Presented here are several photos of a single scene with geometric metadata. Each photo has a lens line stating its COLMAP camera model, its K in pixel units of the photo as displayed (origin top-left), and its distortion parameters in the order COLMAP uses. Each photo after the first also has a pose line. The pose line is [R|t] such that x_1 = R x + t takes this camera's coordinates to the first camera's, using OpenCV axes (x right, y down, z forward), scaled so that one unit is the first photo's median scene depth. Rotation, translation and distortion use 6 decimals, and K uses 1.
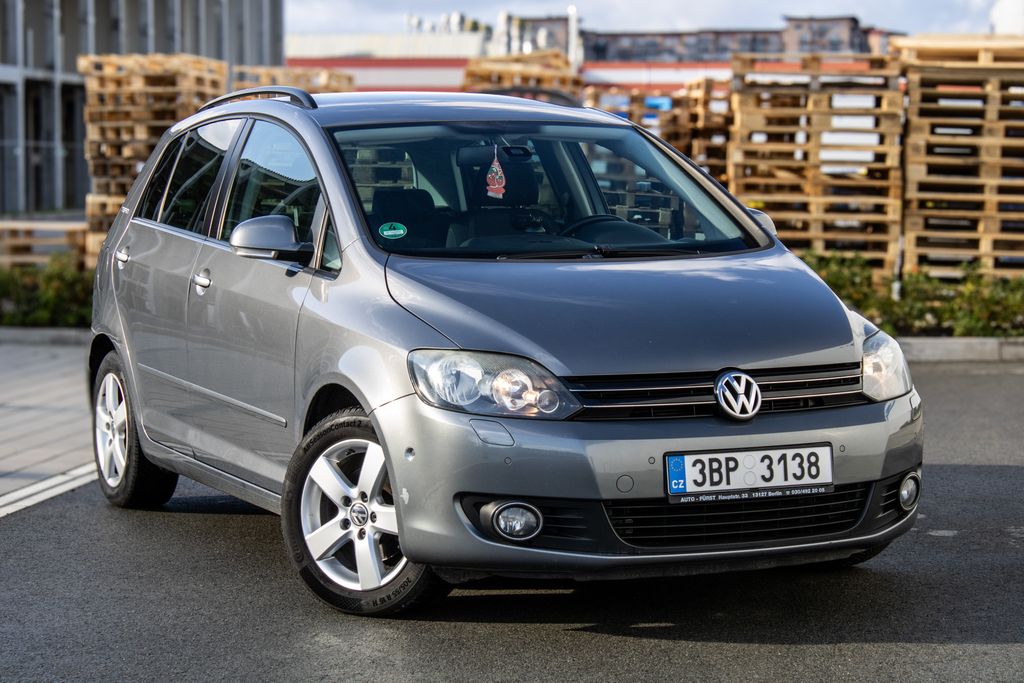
lens RADIAL K [[2583.9, 0, 512.0], [0, 2583.9, 341.5], [0, 0, 1]] dist [-0.030553, 0.010507]
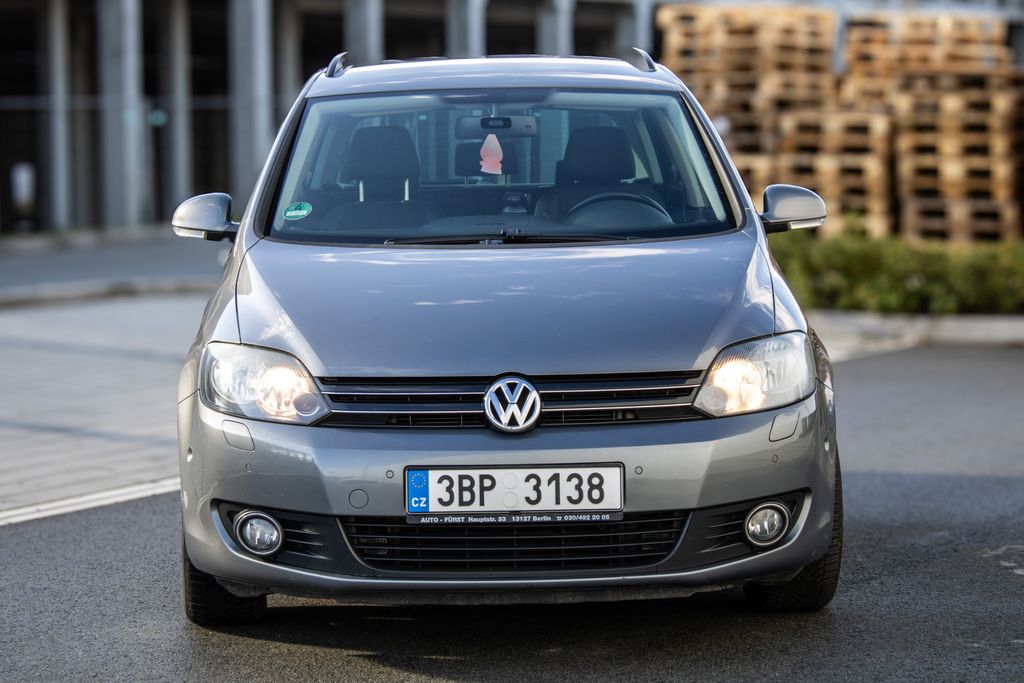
lens RADIAL K [[2694.2, 0, 512.0], [0, 2694.2, 341.5], [0, 0, 1]] dist [0.088122, 0.092876]
pose [[0.910880, 0.027664, -0.411743, 0.466629], [-0.020305, 0.999547, 0.022236, -0.021158], [0.412171, -0.011894, 0.911029, 0.164021]]
